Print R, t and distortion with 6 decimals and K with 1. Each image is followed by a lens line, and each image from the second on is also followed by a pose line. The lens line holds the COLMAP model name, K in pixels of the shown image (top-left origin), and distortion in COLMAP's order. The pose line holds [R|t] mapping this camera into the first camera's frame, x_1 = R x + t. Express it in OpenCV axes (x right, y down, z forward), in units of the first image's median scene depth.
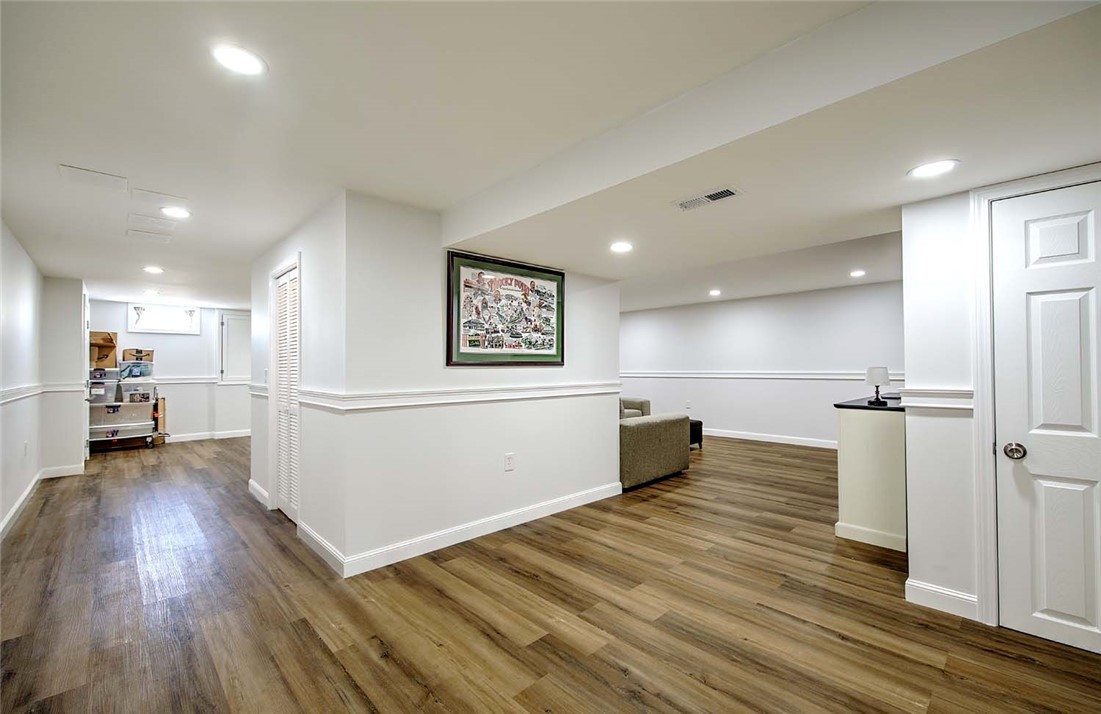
lens RADIAL K [[465.8, 0, 551.4], [0, 465.8, 358.6], [0, 0, 1]] dist [0.001172, 0.000037]
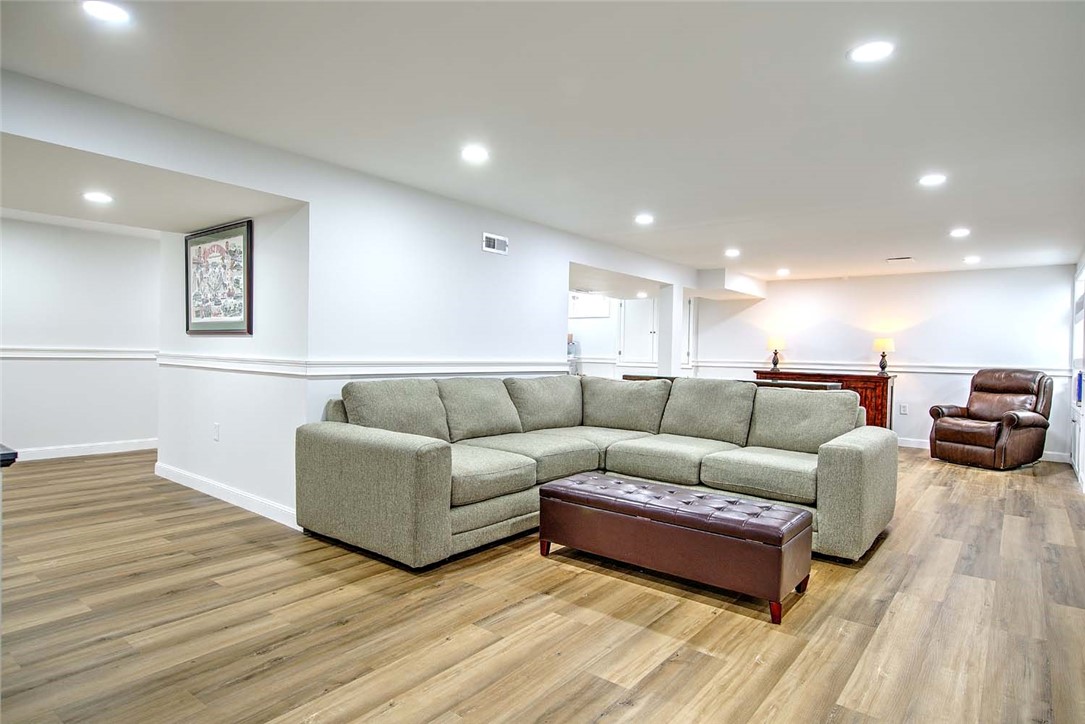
lens RADIAL K [[605.3, 0, 543.0], [0, 605.3, 360.7], [0, 0, 1]] dist [-0.002333, -0.001039]
pose [[0.141048, 0.022915, -0.989737, 1.208780], [-0.010781, 0.999708, 0.021610, 0.034095], [0.989944, 0.007622, 0.141254, 1.426785]]
